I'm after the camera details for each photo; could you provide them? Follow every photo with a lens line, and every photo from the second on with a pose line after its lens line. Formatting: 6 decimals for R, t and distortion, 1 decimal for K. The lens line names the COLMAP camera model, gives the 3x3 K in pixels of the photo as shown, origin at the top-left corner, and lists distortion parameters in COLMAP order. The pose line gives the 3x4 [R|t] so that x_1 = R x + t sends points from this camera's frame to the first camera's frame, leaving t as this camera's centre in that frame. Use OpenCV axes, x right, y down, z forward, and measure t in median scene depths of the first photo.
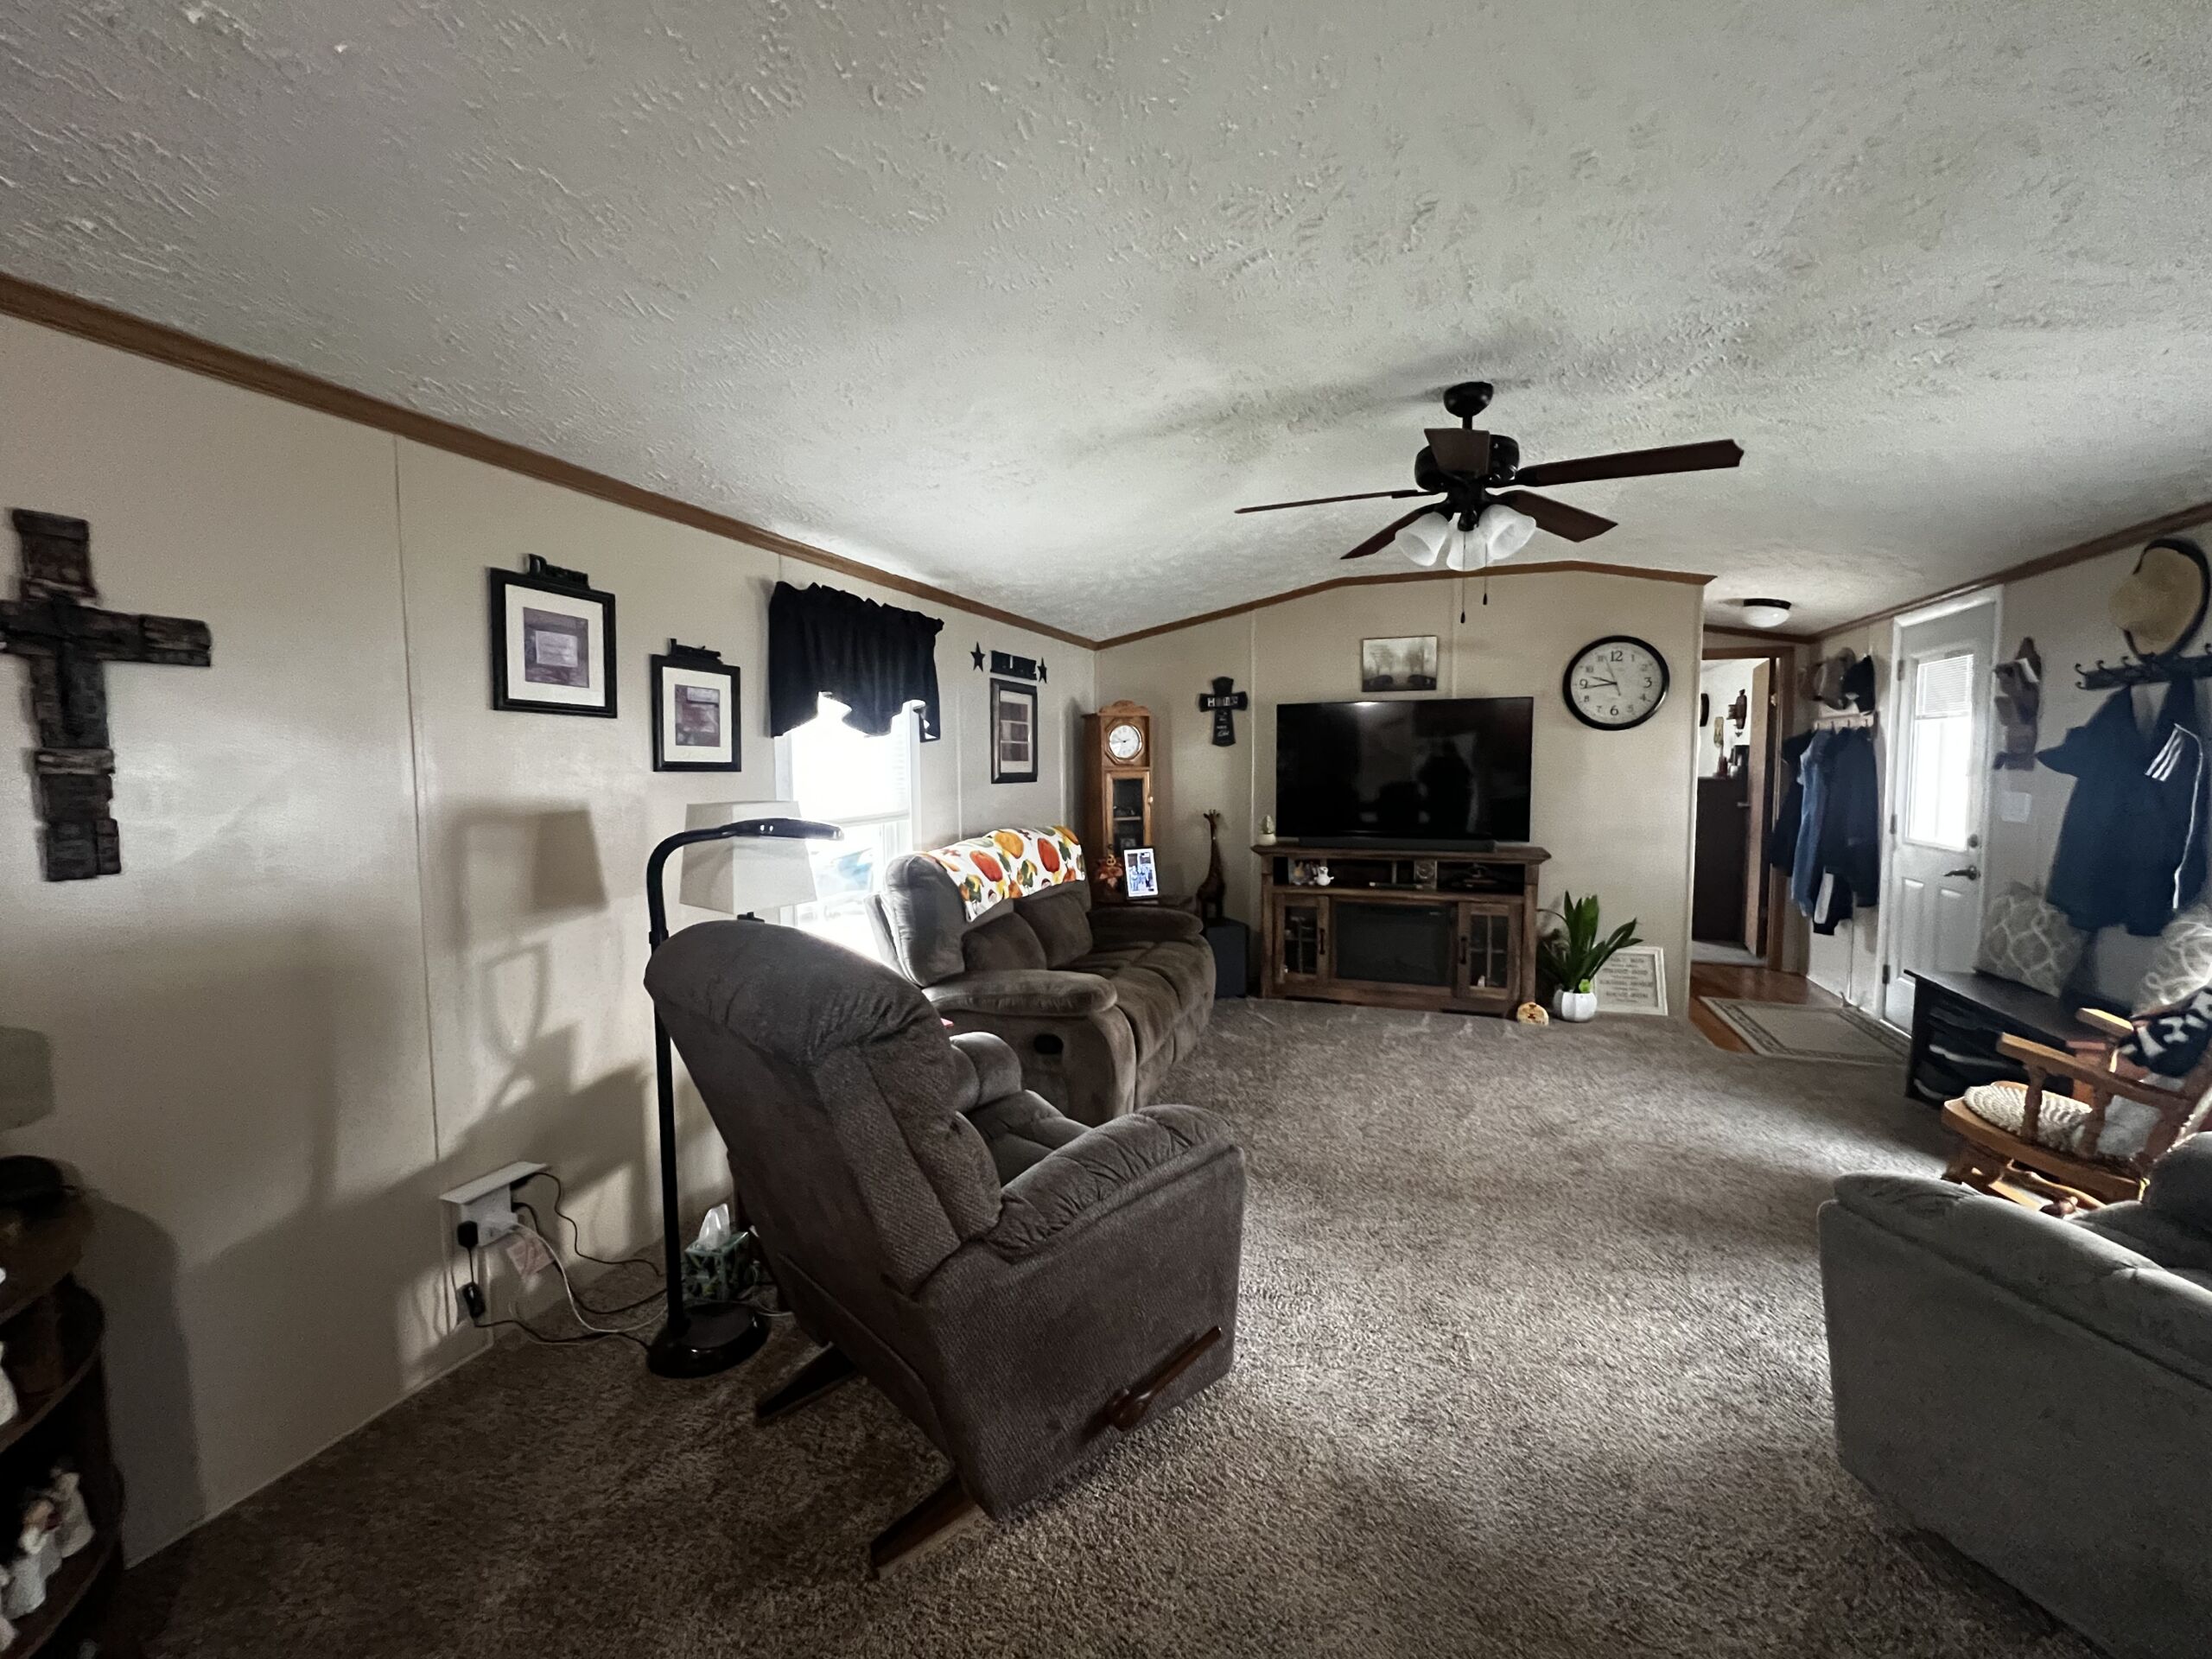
lens RADIAL K [[889.9, 0, 1106.0], [0, 889.9, 822.1], [0, 0, 1]] dist [-0.001174, -0.000198]
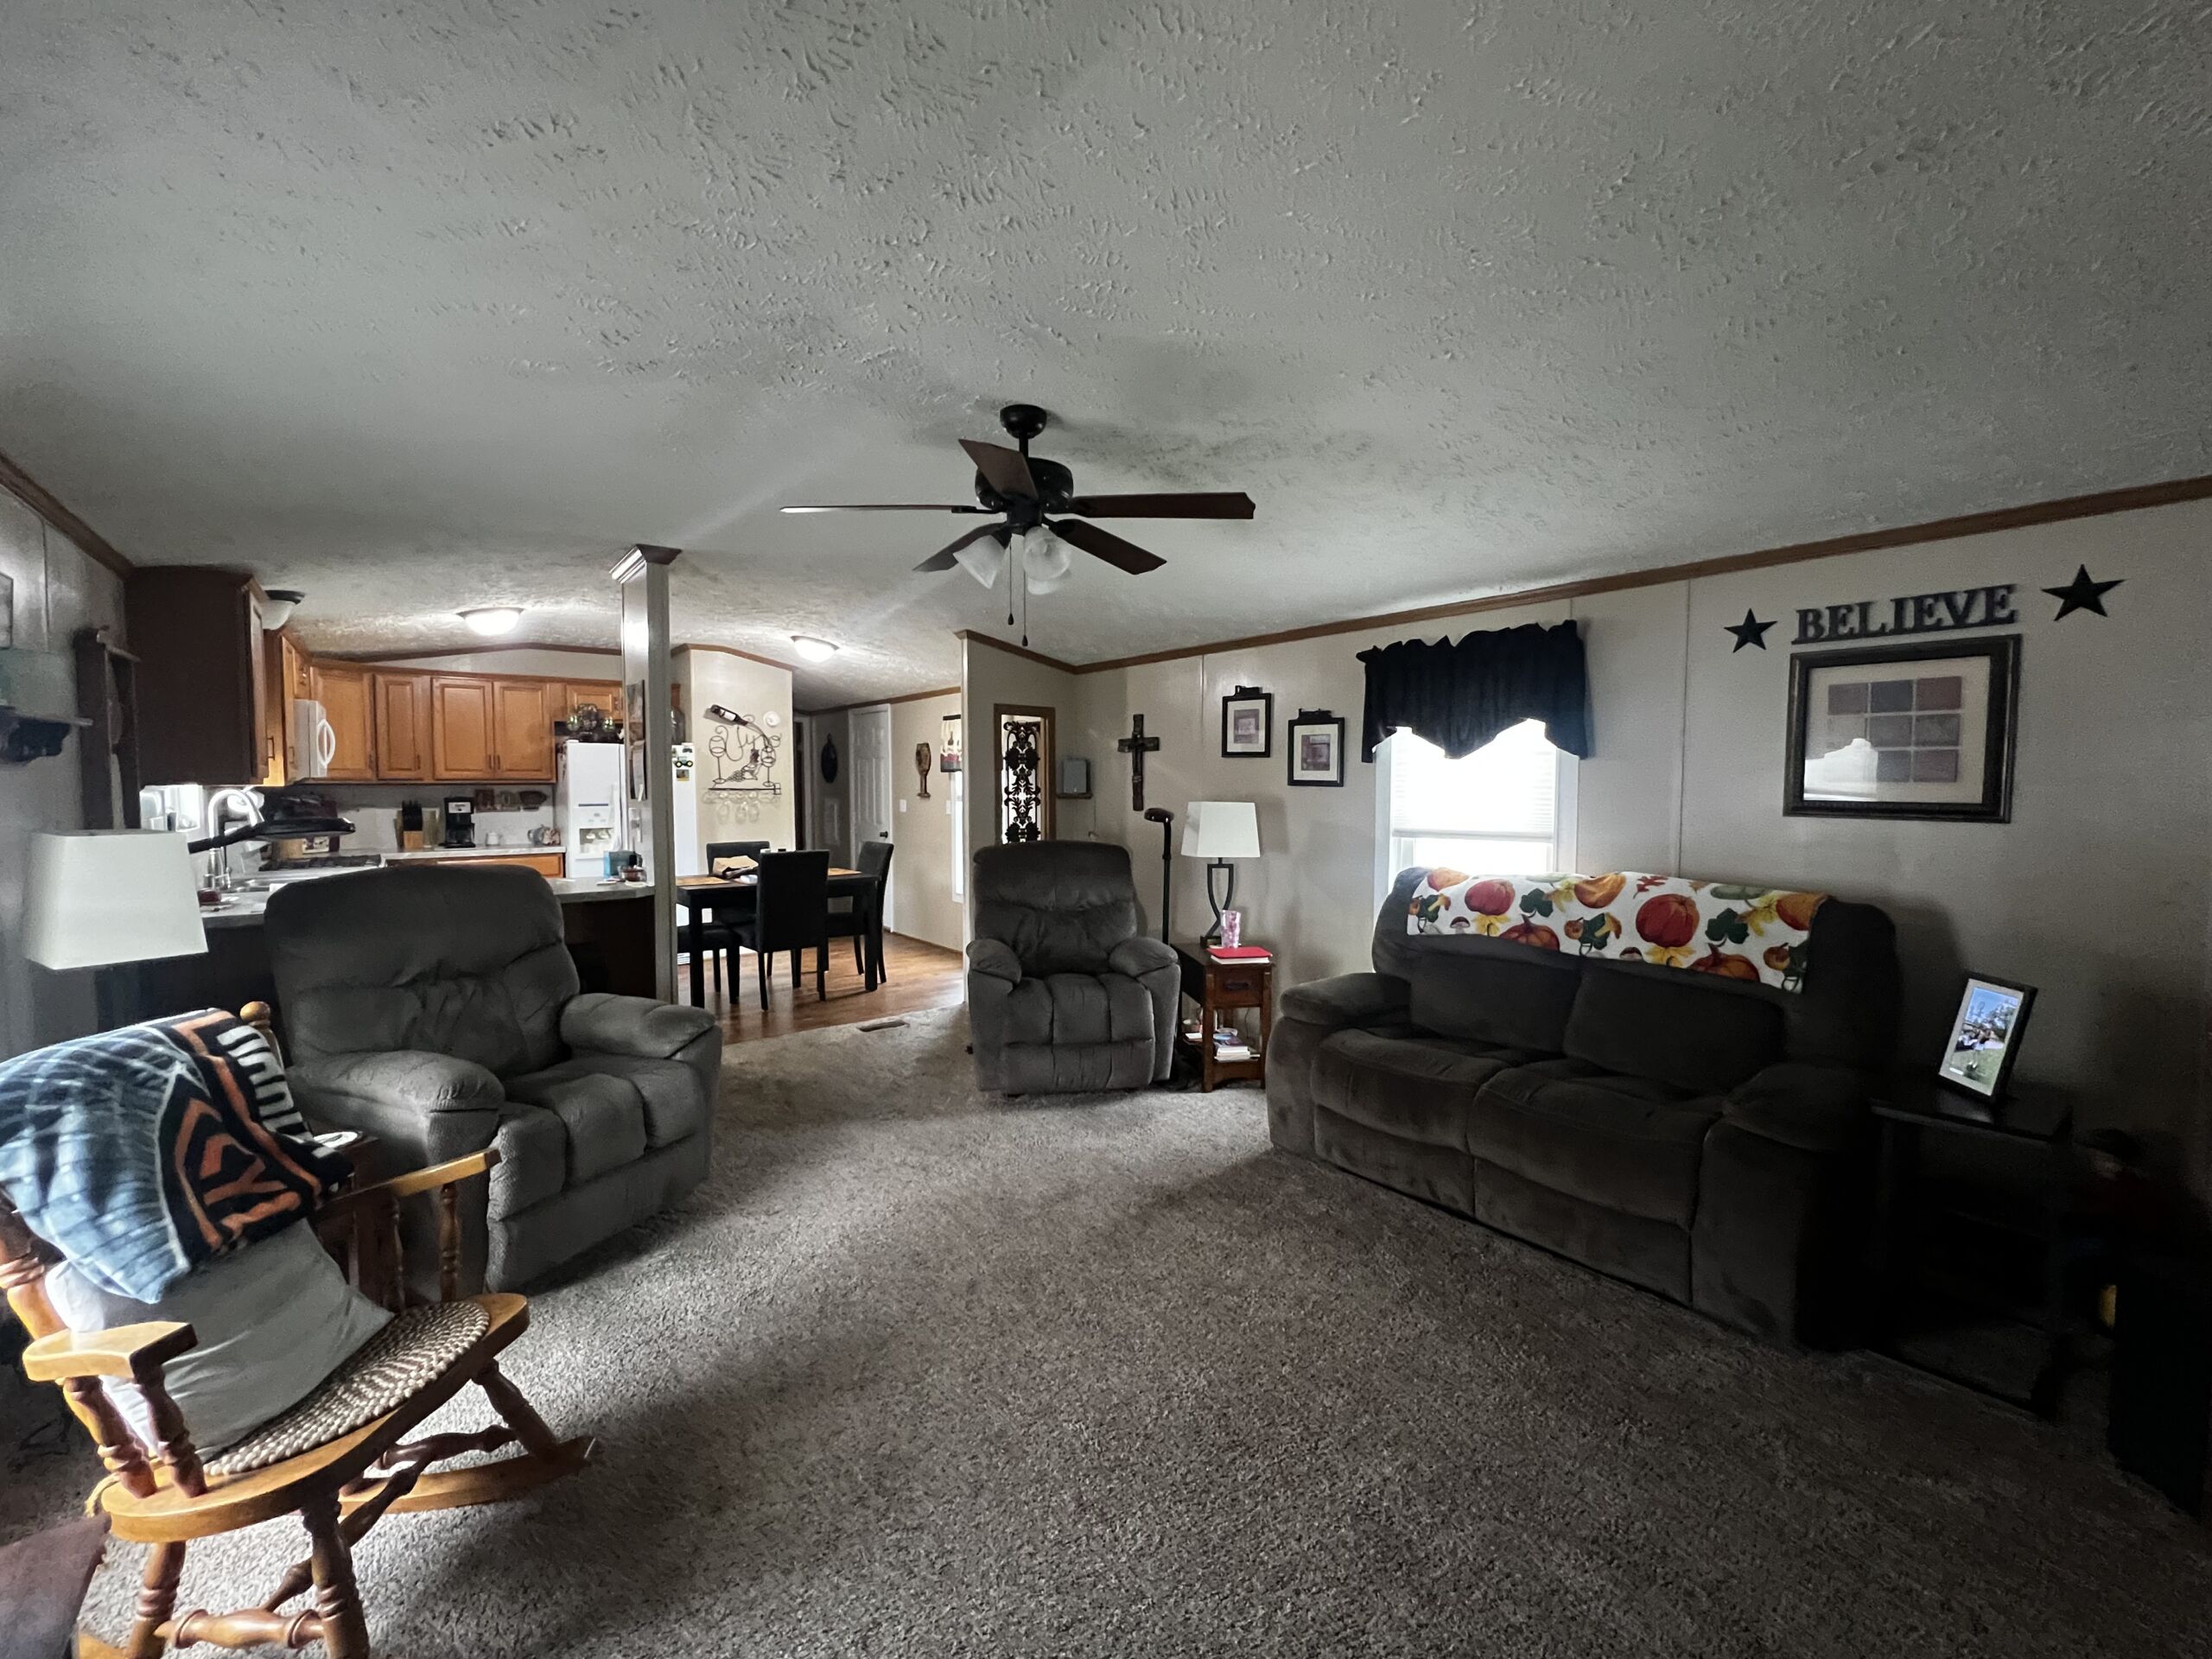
lens RADIAL K [[889.9, 0, 1107.1], [0, 889.9, 823.3], [0, 0, 1]] dist [-0.001174, -0.000198]
pose [[-0.514498, 0.047378, -0.856182, 1.121583], [-0.057134, 0.994360, 0.089357, -0.111009], [0.855586, 0.094891, -0.508889, 1.482535]]
